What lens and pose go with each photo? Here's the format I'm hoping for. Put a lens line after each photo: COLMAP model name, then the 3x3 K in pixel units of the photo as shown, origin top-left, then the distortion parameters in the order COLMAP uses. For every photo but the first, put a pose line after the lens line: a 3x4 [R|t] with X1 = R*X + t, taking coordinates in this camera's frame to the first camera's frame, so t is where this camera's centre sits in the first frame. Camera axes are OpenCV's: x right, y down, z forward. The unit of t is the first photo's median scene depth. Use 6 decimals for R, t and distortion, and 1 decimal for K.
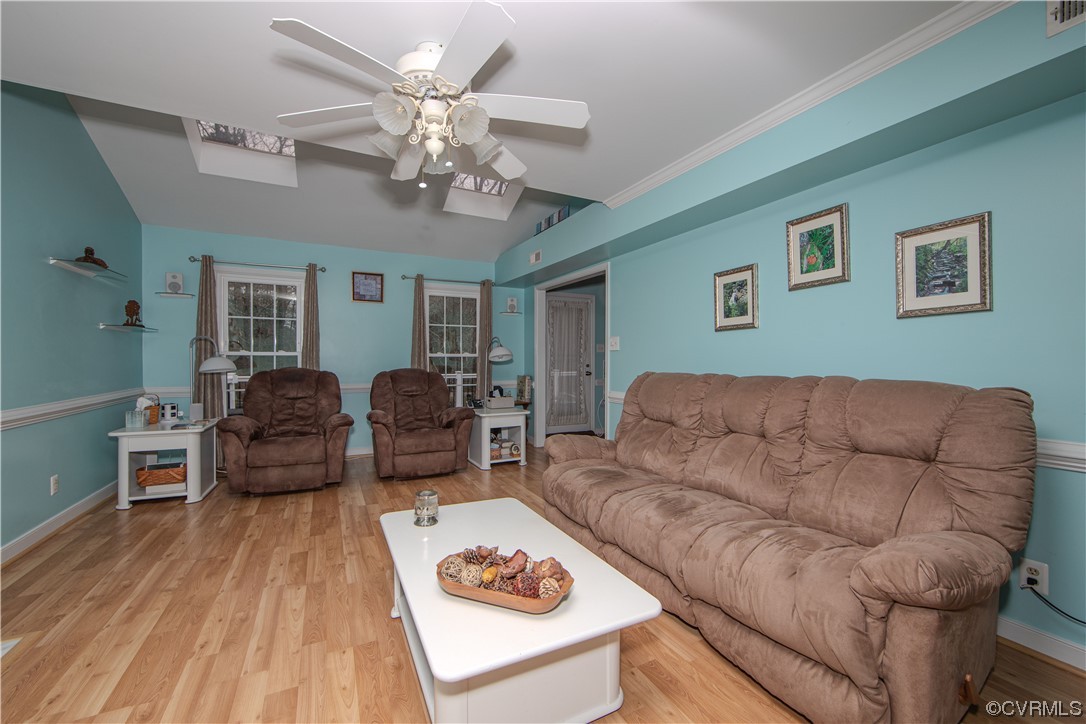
lens RADIAL K [[439.9, 0, 549.6], [0, 439.9, 365.3], [0, 0, 1]] dist [-0.008860, 0.000448]
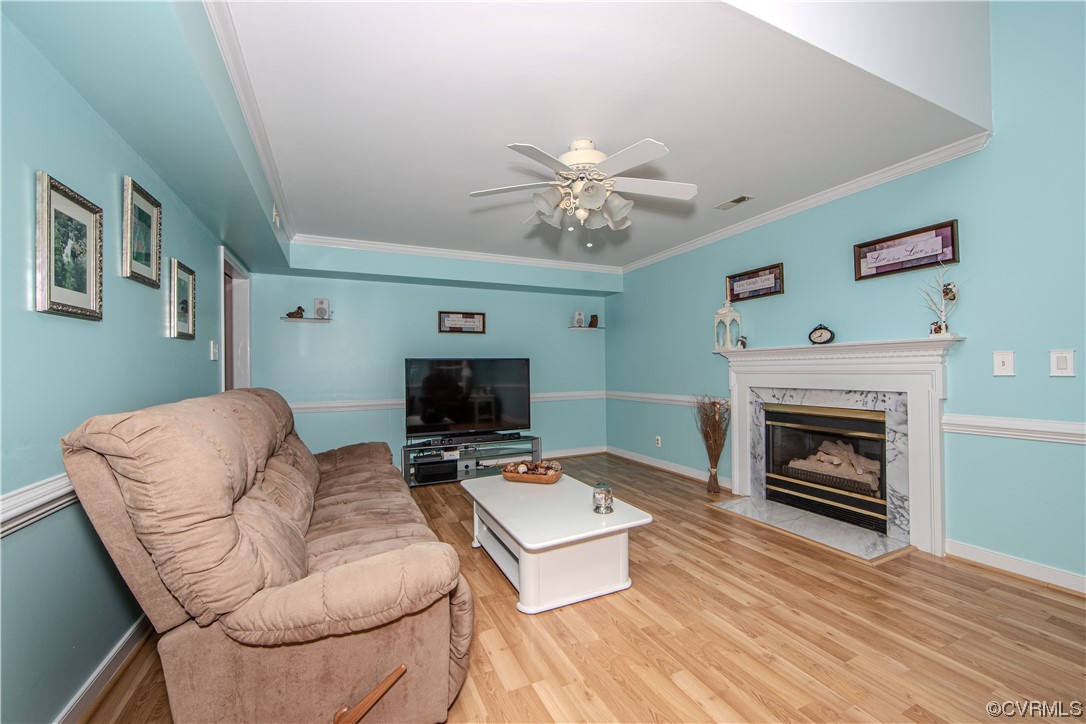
lens RADIAL K [[439.9, 0, 549.6], [0, 439.9, 365.3], [0, 0, 1]] dist [-0.008860, 0.000448]
pose [[-0.999359, 0.011790, 0.033811, -0.184442], [0.011883, 0.999926, 0.002545, -0.029877], [-0.033779, 0.002945, -0.999425, 2.166194]]
